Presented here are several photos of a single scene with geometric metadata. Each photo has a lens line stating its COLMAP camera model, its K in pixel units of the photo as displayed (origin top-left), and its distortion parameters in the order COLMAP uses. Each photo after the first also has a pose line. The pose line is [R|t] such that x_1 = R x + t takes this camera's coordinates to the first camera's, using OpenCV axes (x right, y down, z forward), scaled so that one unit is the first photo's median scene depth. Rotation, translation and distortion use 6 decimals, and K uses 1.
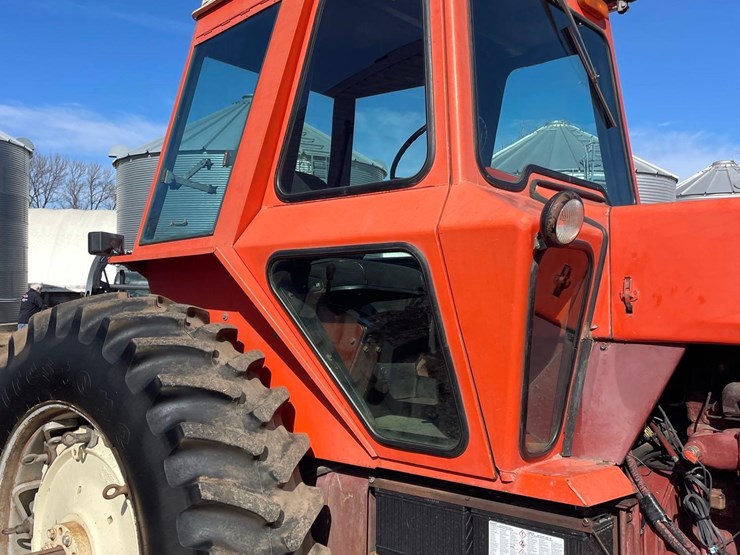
lens RADIAL K [[745.4, 0, 384.7], [0, 745.4, 278.2], [0, 0, 1]] dist [0.111412, -0.145486]
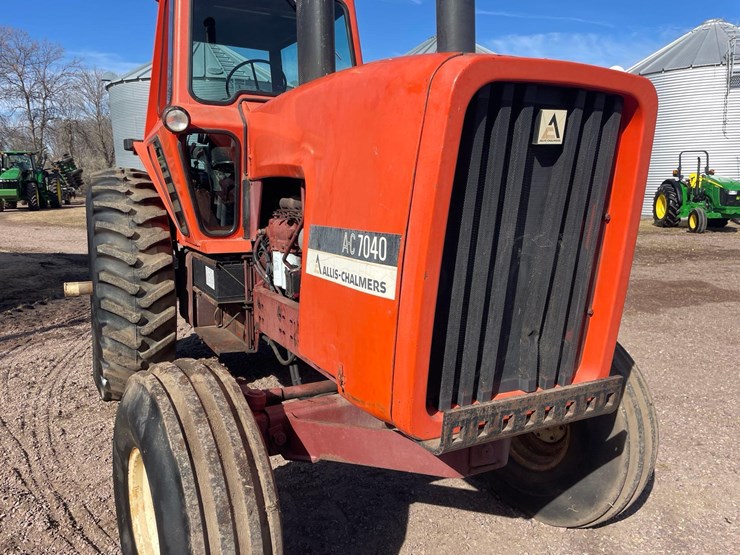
lens RADIAL K [[563.3, 0, 371.7], [0, 563.3, 274.4], [0, 0, 1]] dist [0.102597, -0.140224]
pose [[0.927089, 0.034649, -0.373237, 1.133160], [0.030285, 0.985540, 0.166715, 0.084007], [0.373616, -0.165863, 0.912634, -0.296983]]
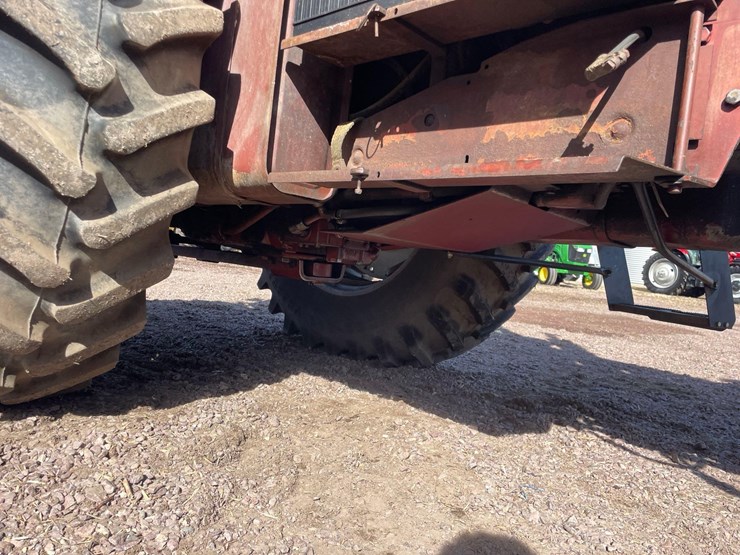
lens RADIAL K [[554.1, 0, 373.2], [0, 554.1, 290.1], [0, 0, 1]] dist [0.053289, -0.066336]
pose [[0.994062, 0.104116, -0.031640, 0.107082], [-0.100990, 0.990980, 0.088091, 0.578179], [0.040526, -0.084373, 0.995610, 0.523084]]
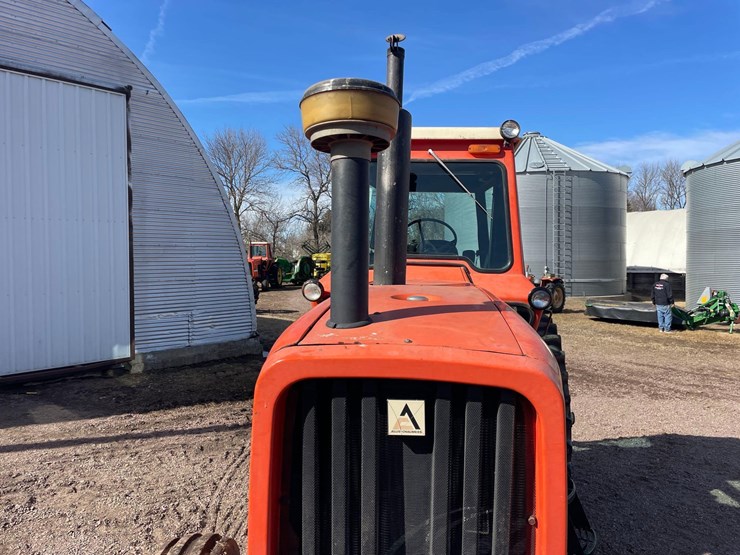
lens RADIAL K [[559.5, 0, 373.4], [0, 559.5, 269.1], [0, 0, 1]] dist [0.095608, -0.122567]
pose [[0.571562, 0.004077, -0.820549, 1.553463], [0.012344, 0.999832, 0.013566, -0.140988], [0.820466, -0.017882, 0.571415, 0.073956]]
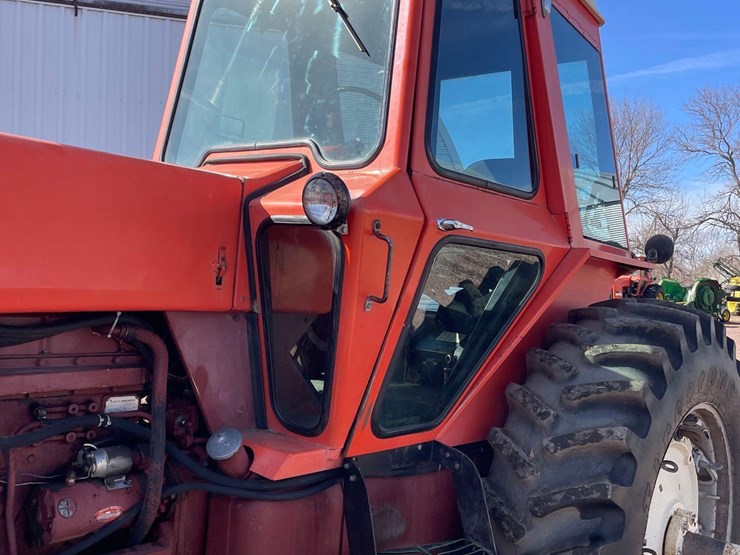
lens RADIAL K [[746.2, 0, 372.7], [0, 746.2, 276.8], [0, 0, 1]] dist [0.107078, -0.144877]
pose [[0.013277, -0.011533, -0.999845, 1.417769], [-0.032124, 0.999412, -0.011954, 0.051809], [0.999396, 0.032278, 0.012898, 1.314895]]
